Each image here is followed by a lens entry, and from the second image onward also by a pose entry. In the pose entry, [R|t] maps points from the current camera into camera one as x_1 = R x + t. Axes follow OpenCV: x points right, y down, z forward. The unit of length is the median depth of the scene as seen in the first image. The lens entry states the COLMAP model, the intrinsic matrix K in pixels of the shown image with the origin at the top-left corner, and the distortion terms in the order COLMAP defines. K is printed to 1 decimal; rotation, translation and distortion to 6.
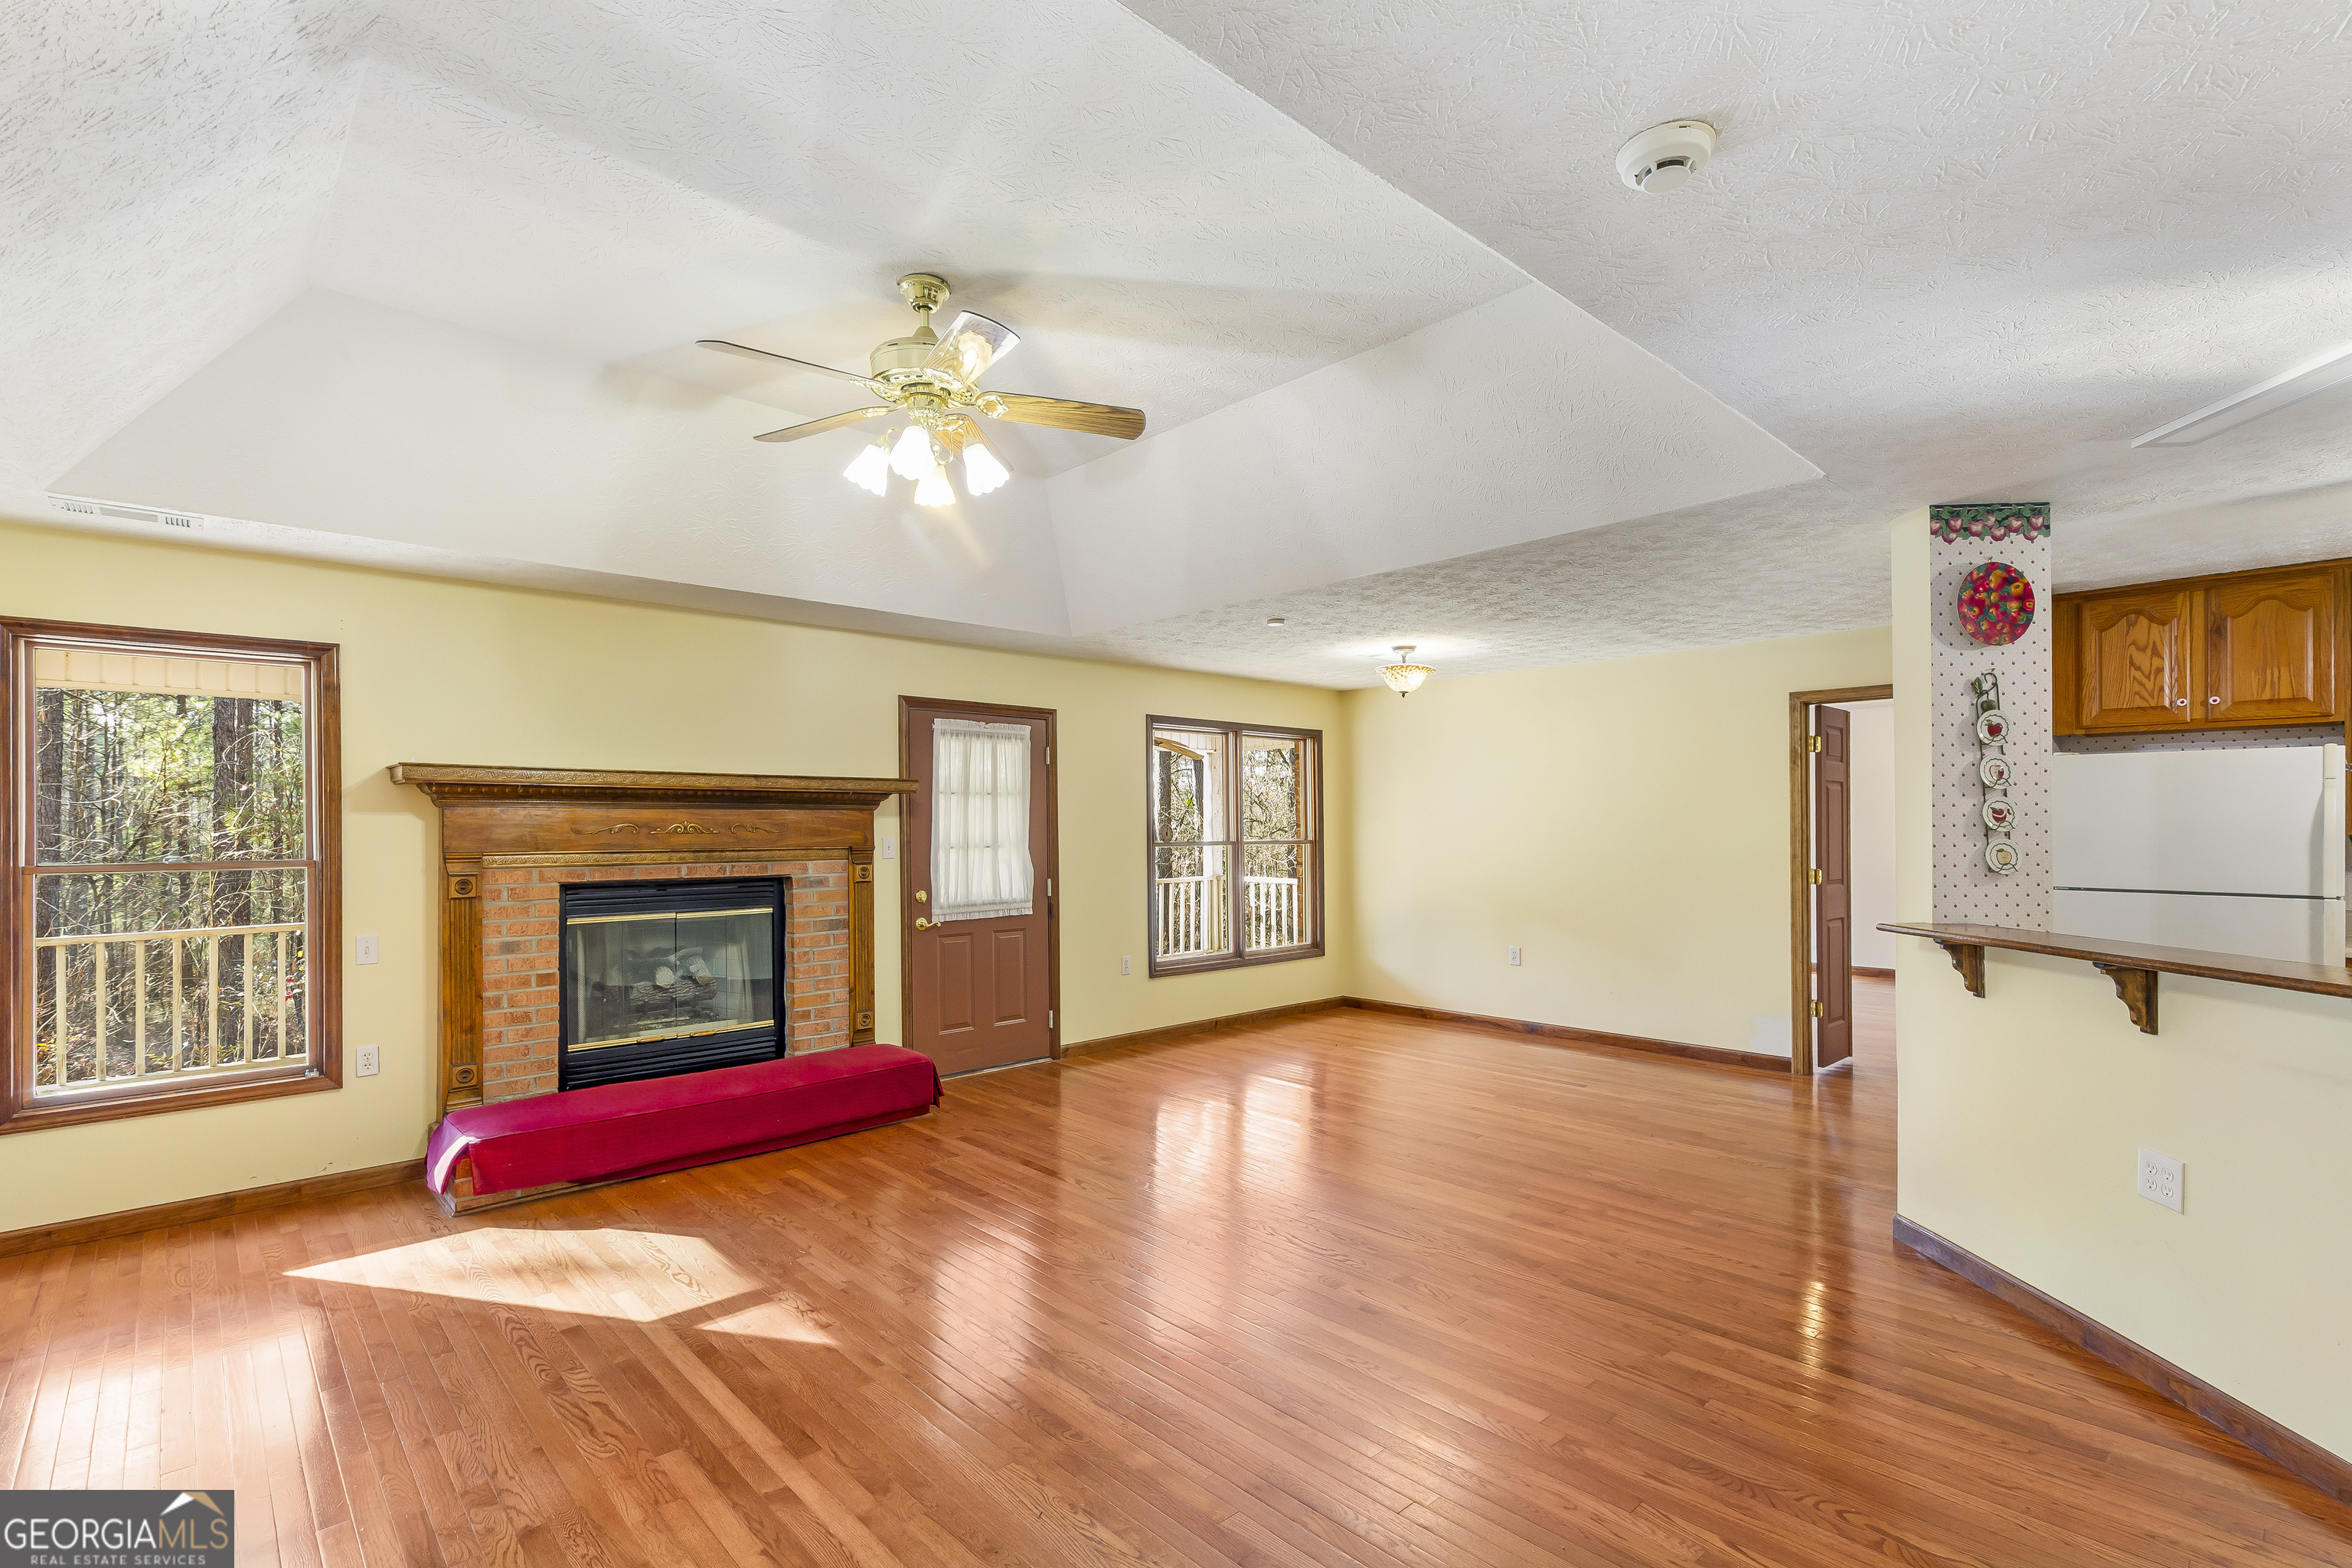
lens RADIAL K [[1096.9, 0, 1179.3], [0, 1096.9, 808.8], [0, 0, 1]] dist [0.005319, 0.000025]
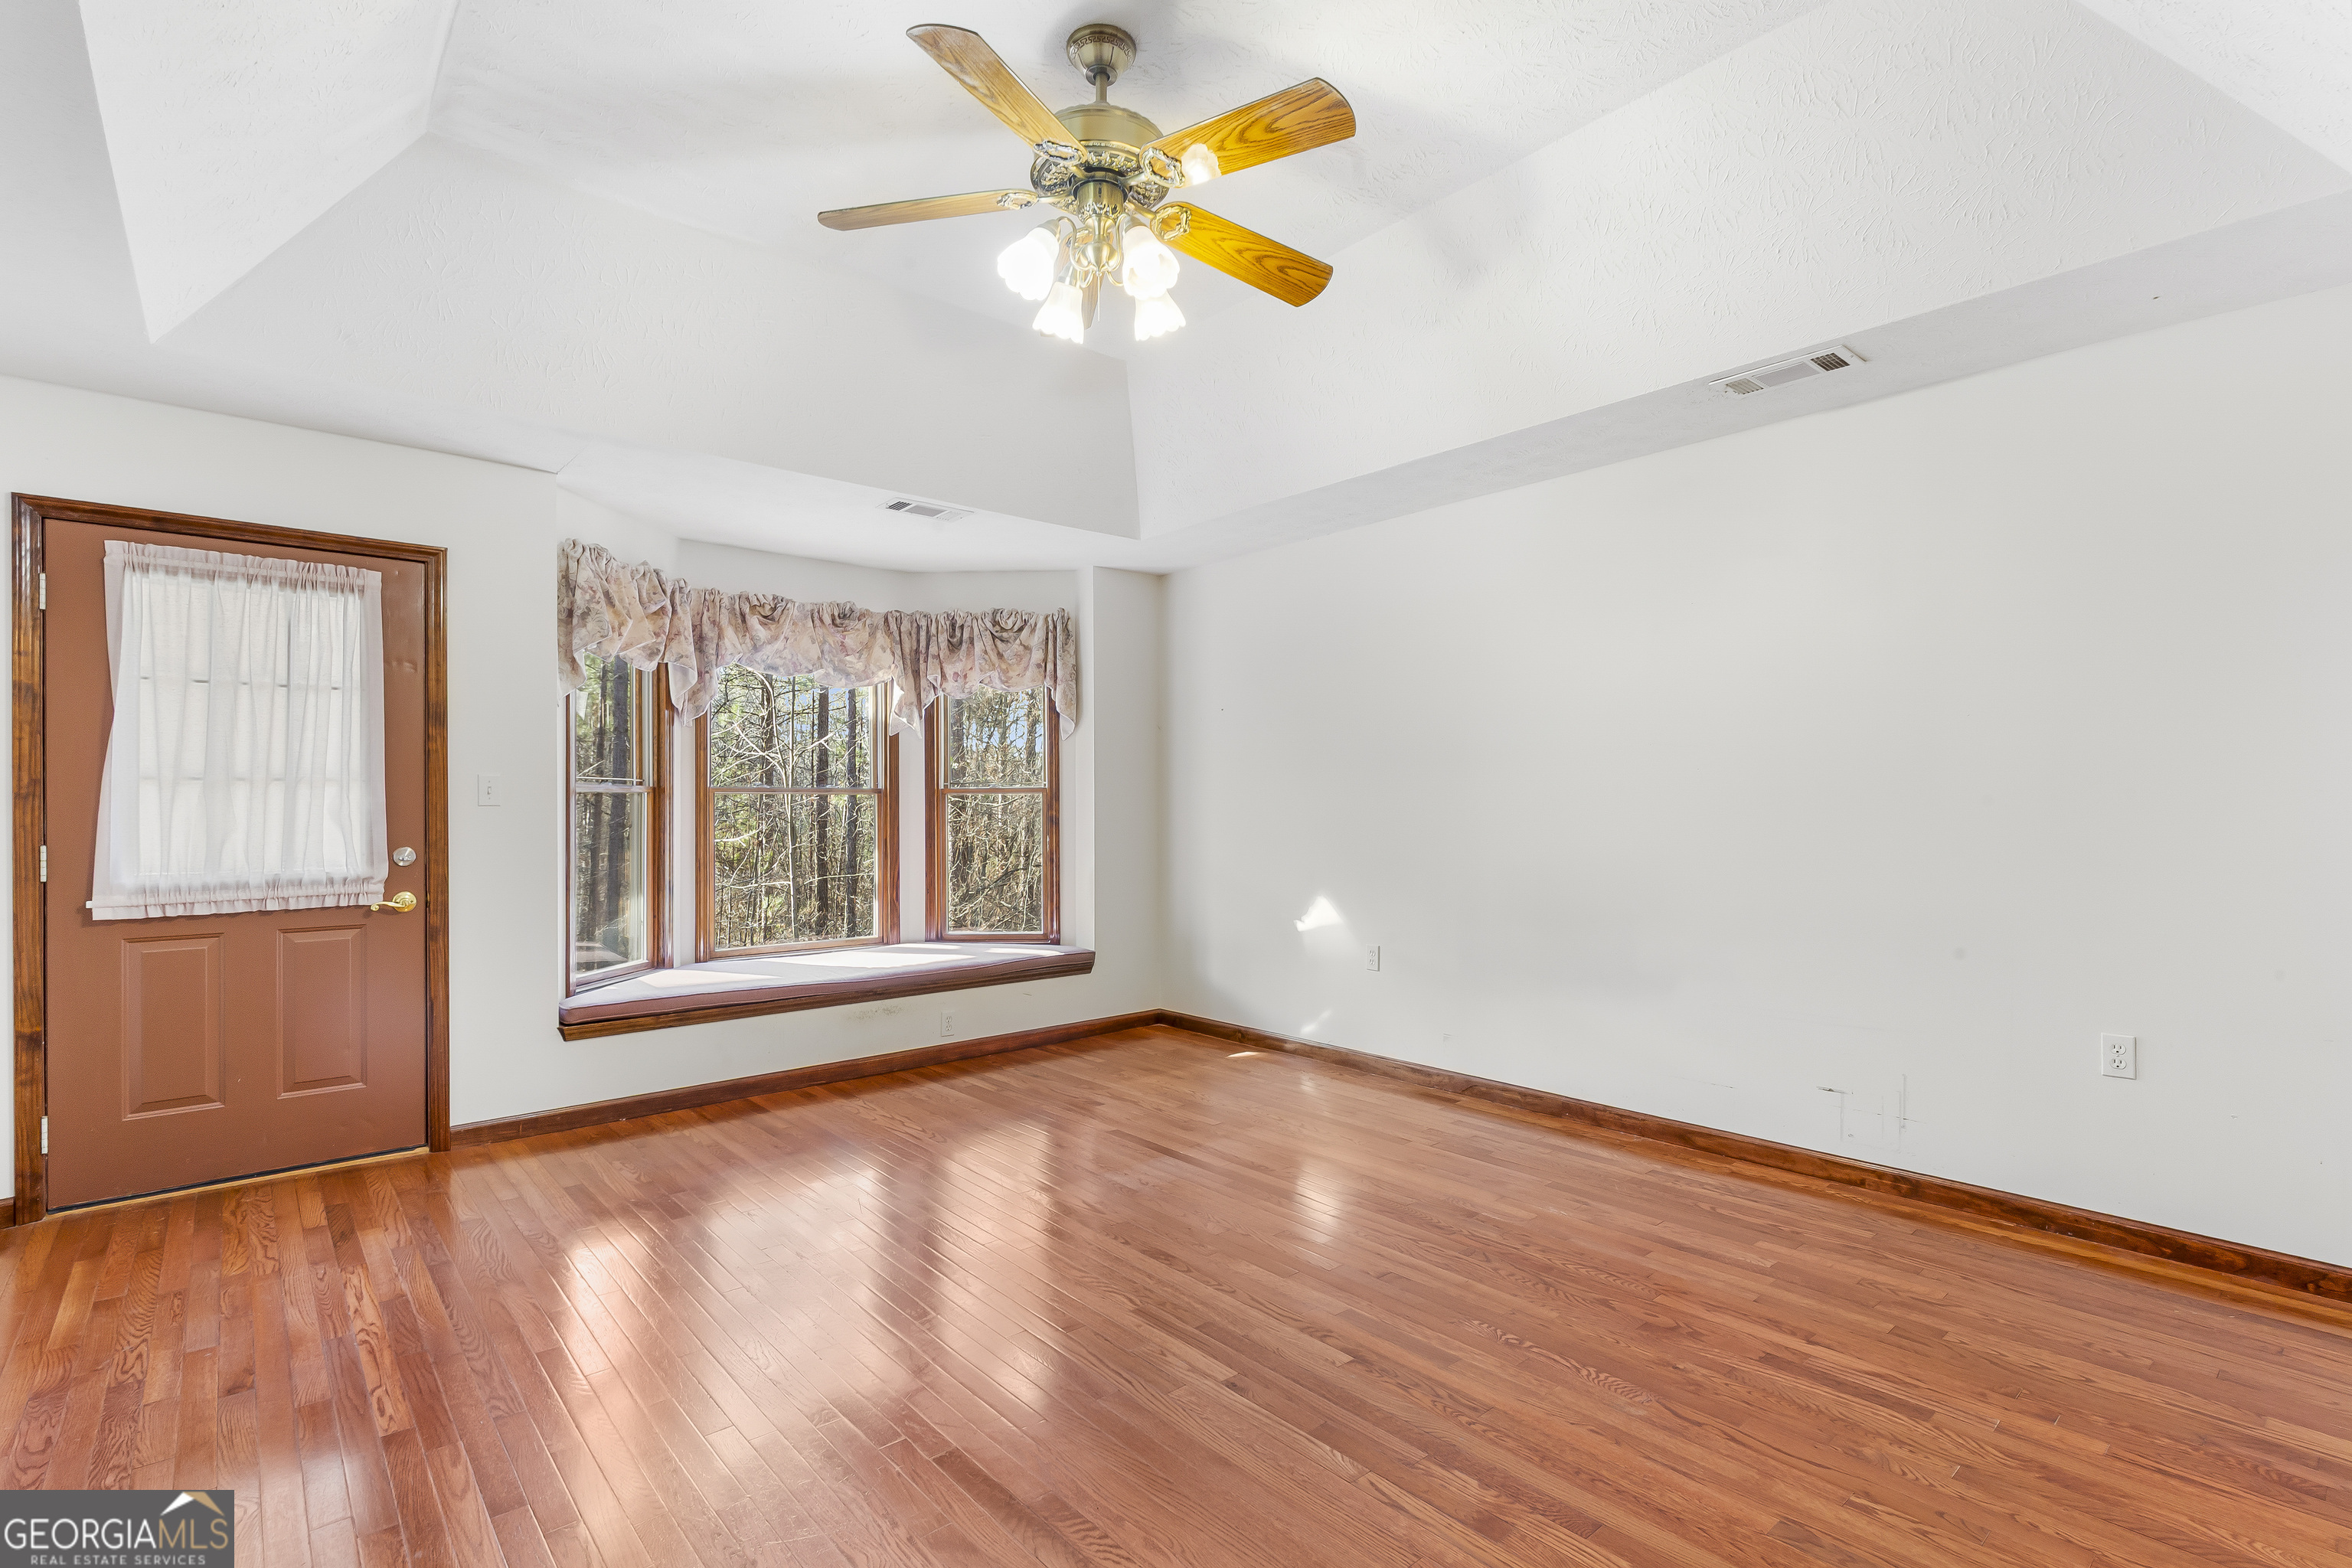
lens RADIAL K [[1096.9, 0, 1176.9], [0, 1096.9, 796.8], [0, 0, 1]] dist [0.005319, 0.000025]
pose [[0.999385, 0.032396, -0.013416, 0.290209], [-0.032166, 0.999338, 0.016985, 0.017837], [0.013958, -0.016543, 0.999766, 0.434434]]
